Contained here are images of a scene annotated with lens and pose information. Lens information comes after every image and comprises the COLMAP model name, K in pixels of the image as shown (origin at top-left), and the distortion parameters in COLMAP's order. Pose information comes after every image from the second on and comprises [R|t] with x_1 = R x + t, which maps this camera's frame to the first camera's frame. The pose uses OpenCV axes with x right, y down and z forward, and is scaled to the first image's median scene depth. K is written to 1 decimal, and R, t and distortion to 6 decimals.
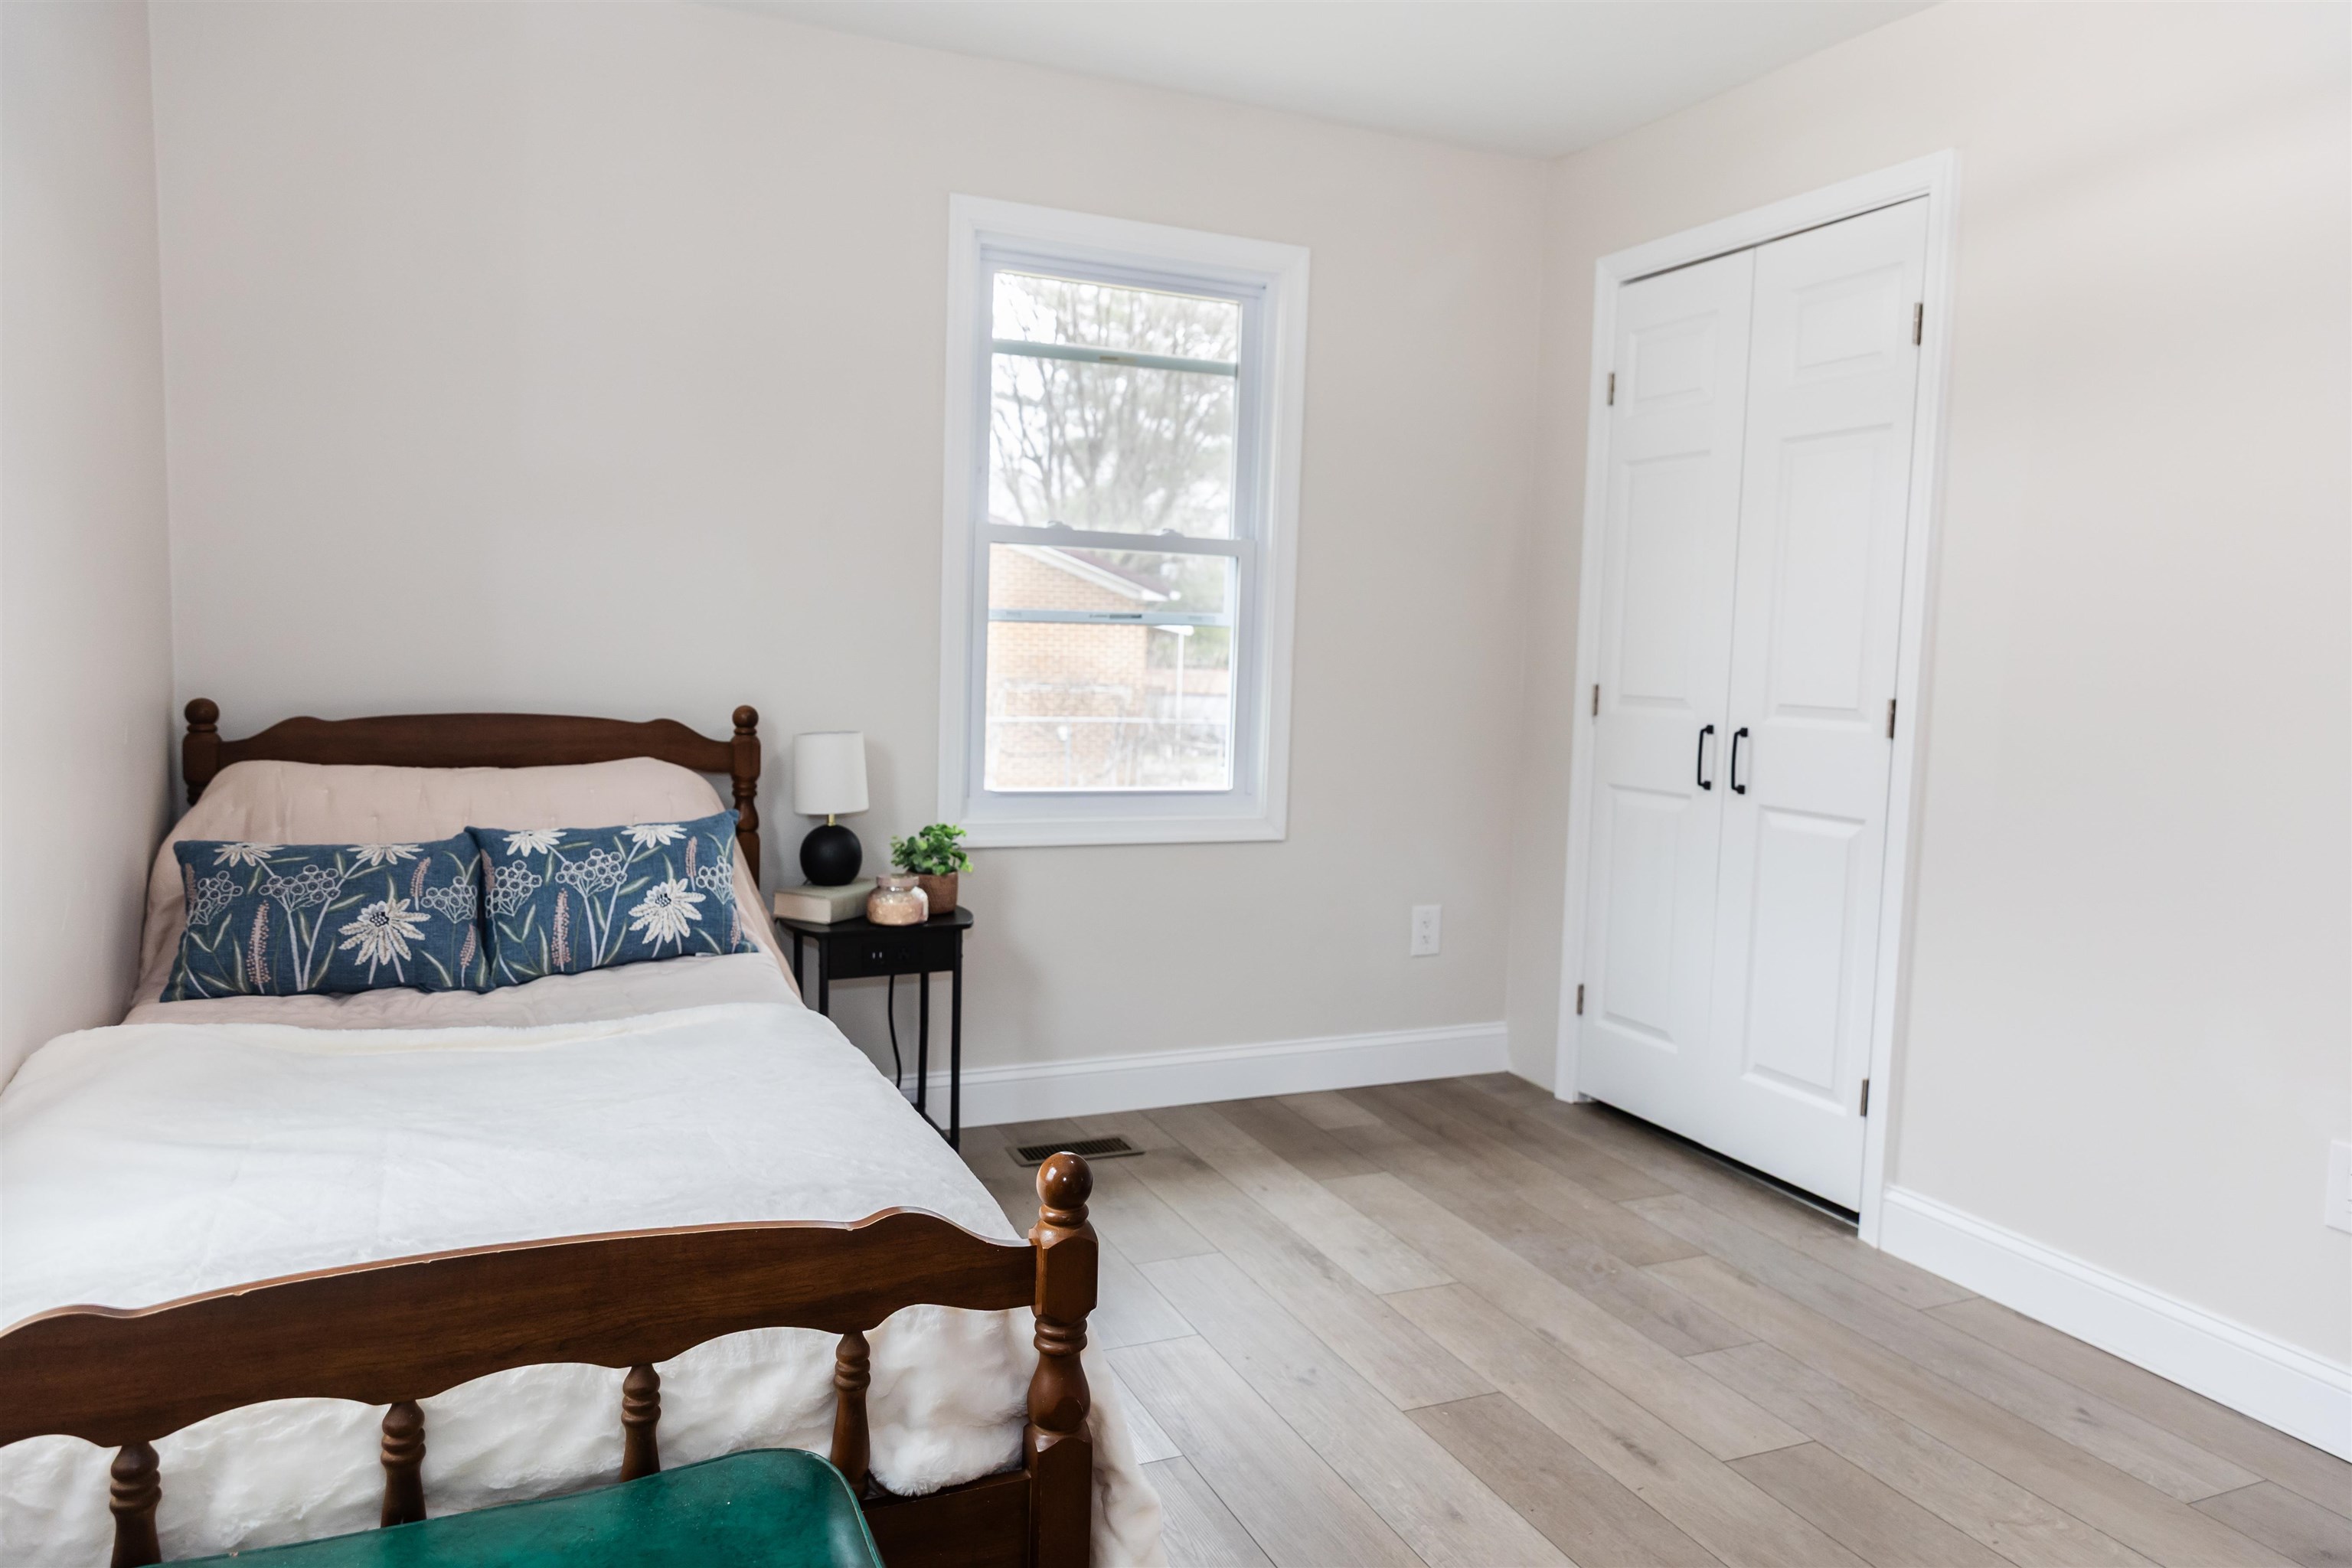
lens RADIAL K [[1544.4, 0, 1176.0], [0, 1544.4, 784.0], [0, 0, 1]] dist [0.007963, -0.000176]
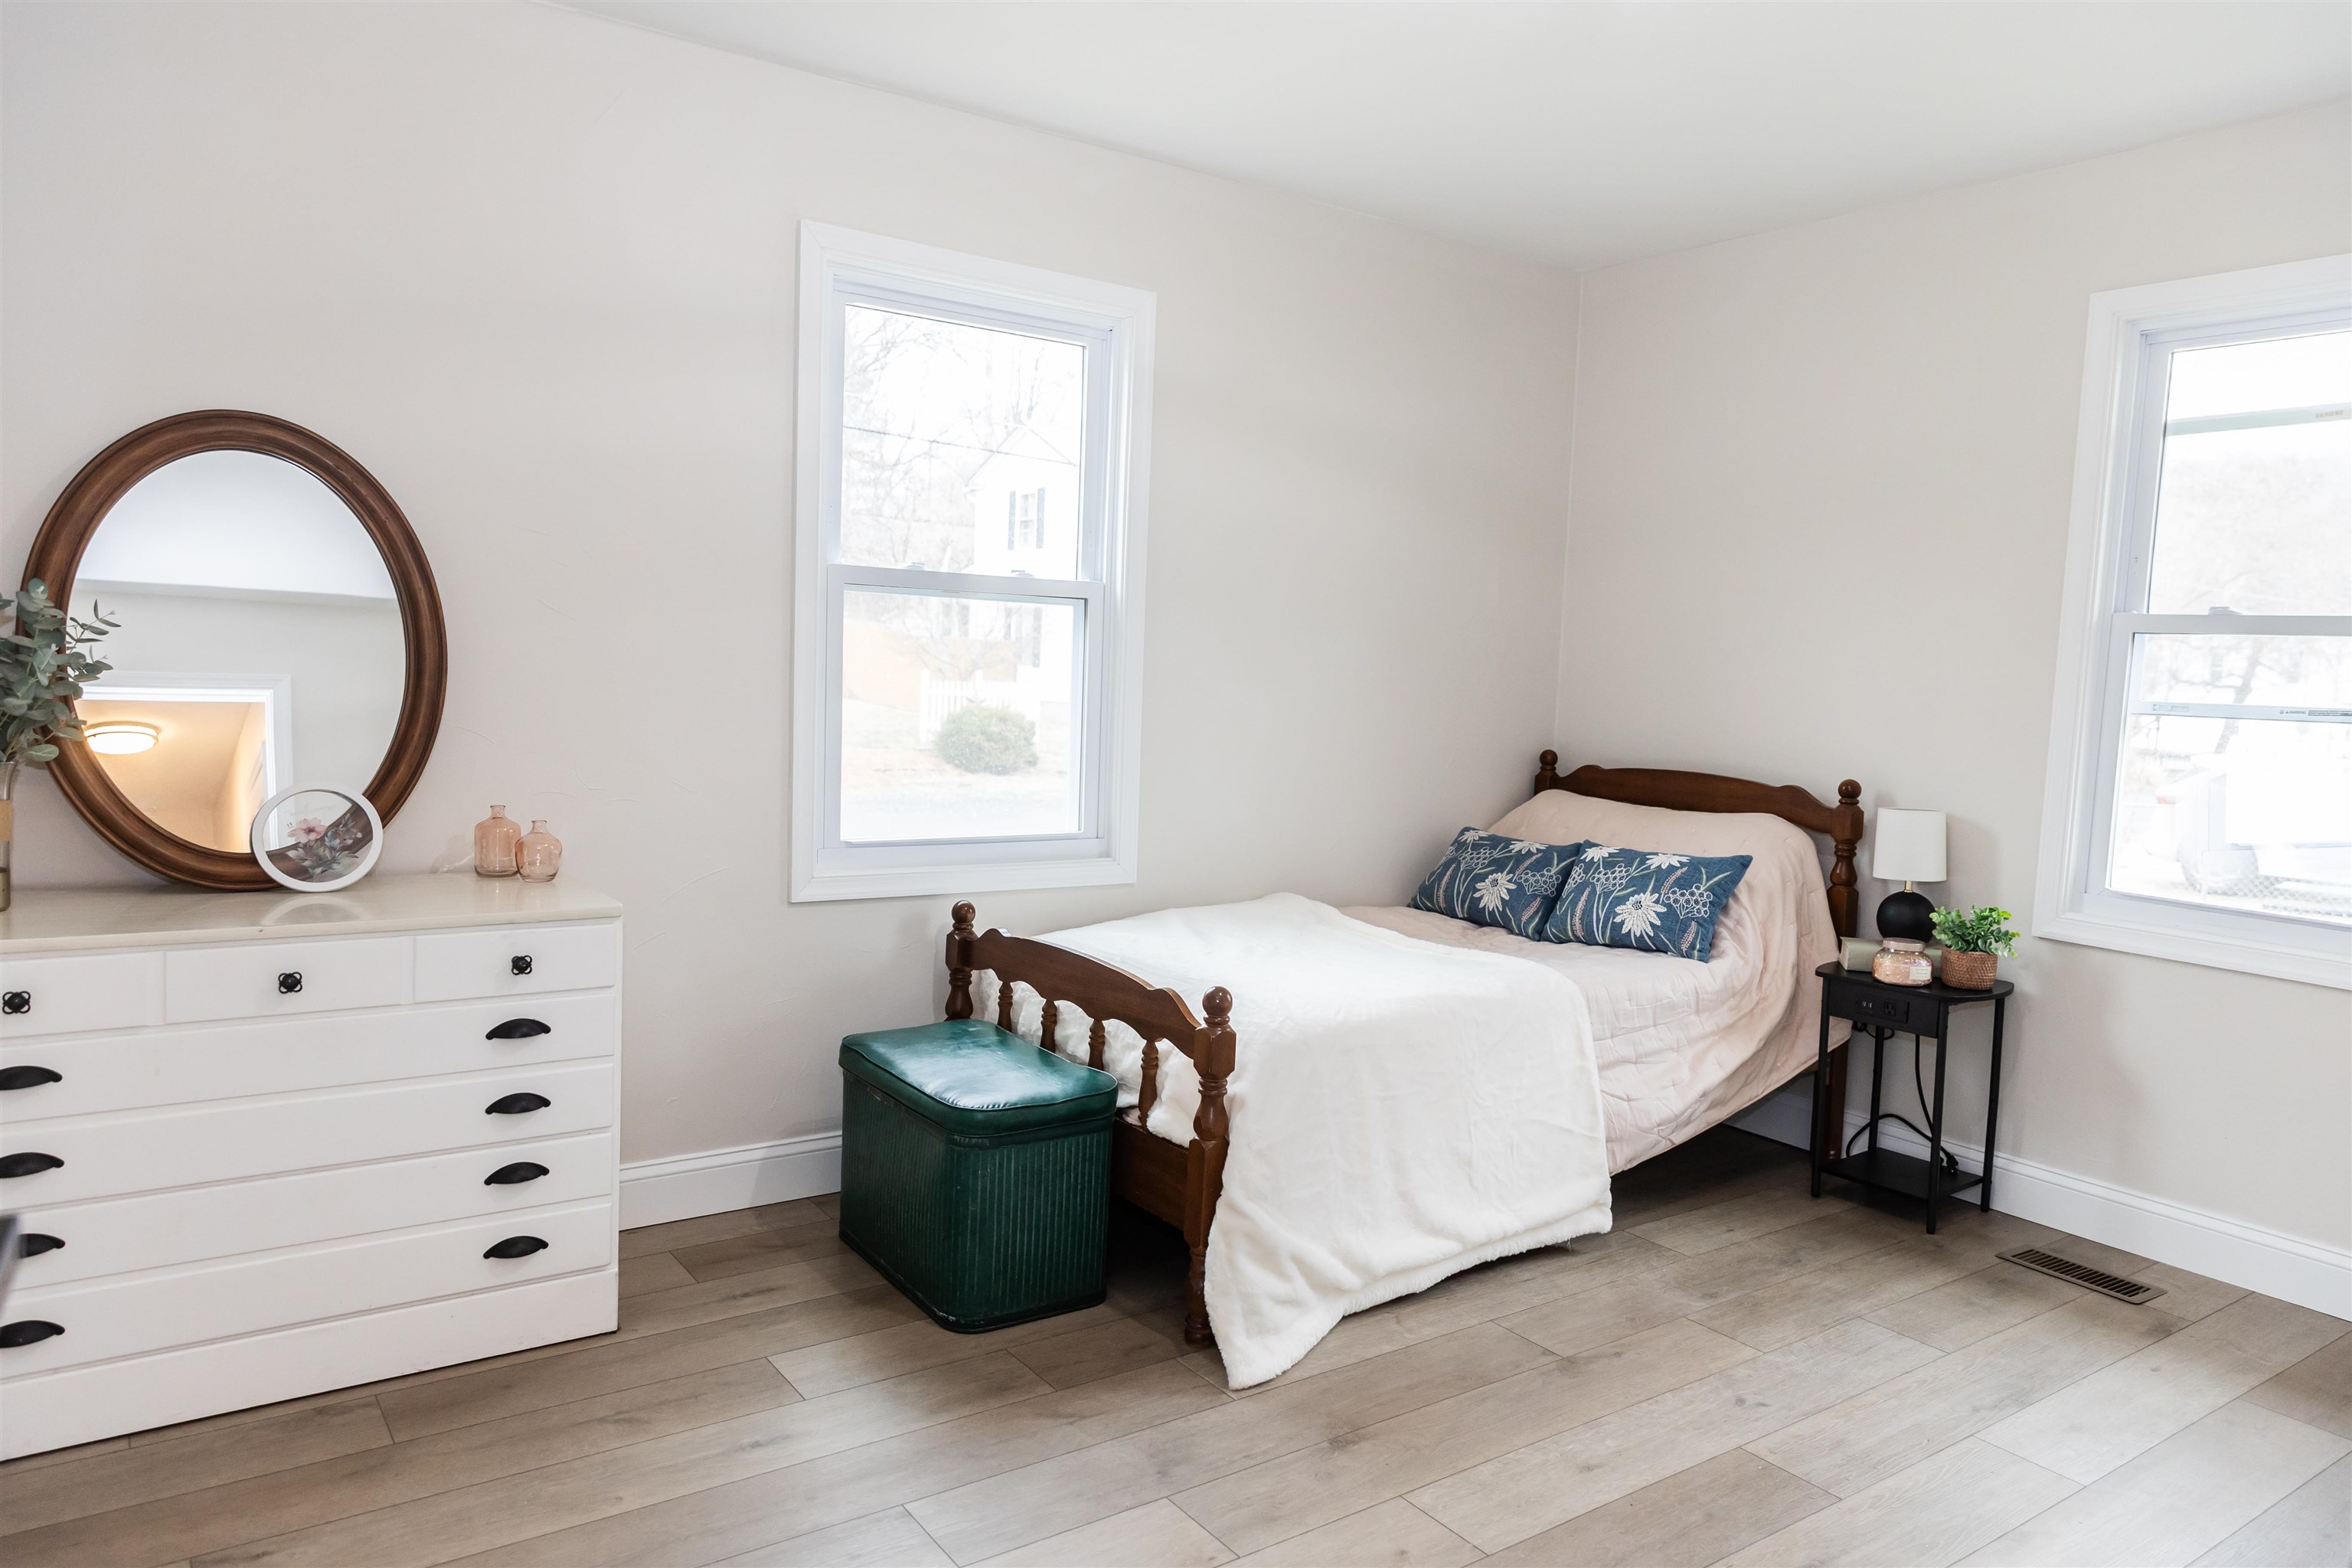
lens RADIAL K [[1544.4, 0, 1176.0], [0, 1544.4, 784.0], [0, 0, 1]] dist [0.007963, -0.000176]
pose [[0.197872, 0.059952, -0.978393, 0.875292], [-0.123800, 0.991664, 0.035728, -0.028713], [0.972379, 0.114055, 0.203644, 0.288108]]
